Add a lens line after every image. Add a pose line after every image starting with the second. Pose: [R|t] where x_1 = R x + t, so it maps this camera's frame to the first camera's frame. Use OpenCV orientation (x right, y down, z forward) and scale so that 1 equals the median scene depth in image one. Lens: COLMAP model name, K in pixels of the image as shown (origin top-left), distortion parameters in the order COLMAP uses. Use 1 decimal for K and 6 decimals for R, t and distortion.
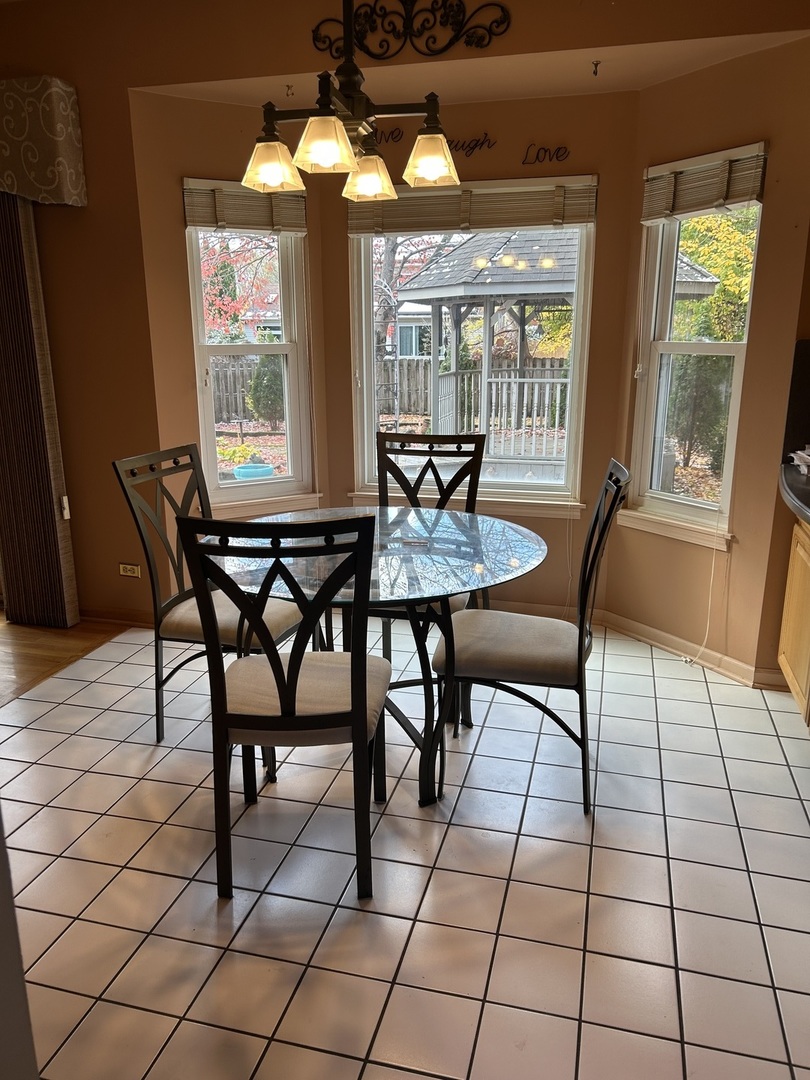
lens RADIAL K [[807.0, 0, 404.9], [0, 807.0, 540.4], [0, 0, 1]] dist [0.028394, -0.023138]
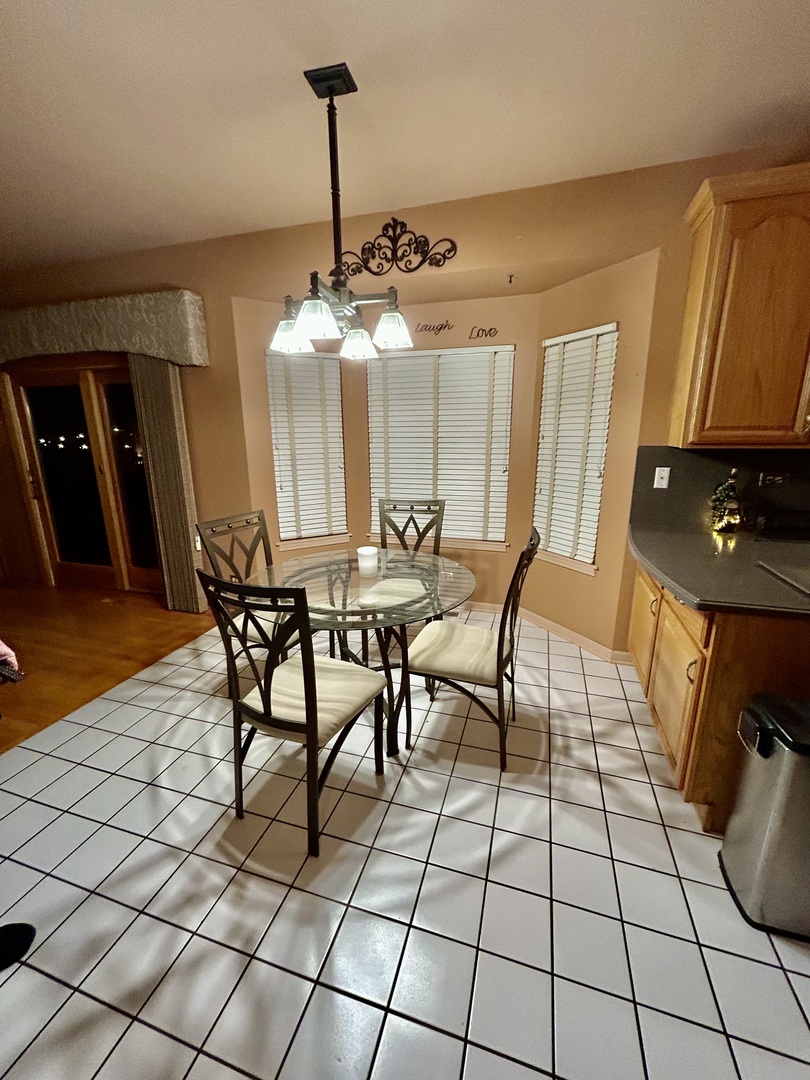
lens RADIAL K [[433.5, 0, 408.1], [0, 433.5, 536.4], [0, 0, 1]] dist [0.000593, -0.000930]
pose [[0.999271, 0.002411, -0.038089, 0.063877], [-0.003195, 0.999784, -0.020526, -0.043561], [0.038031, 0.020632, 0.999064, 0.132278]]
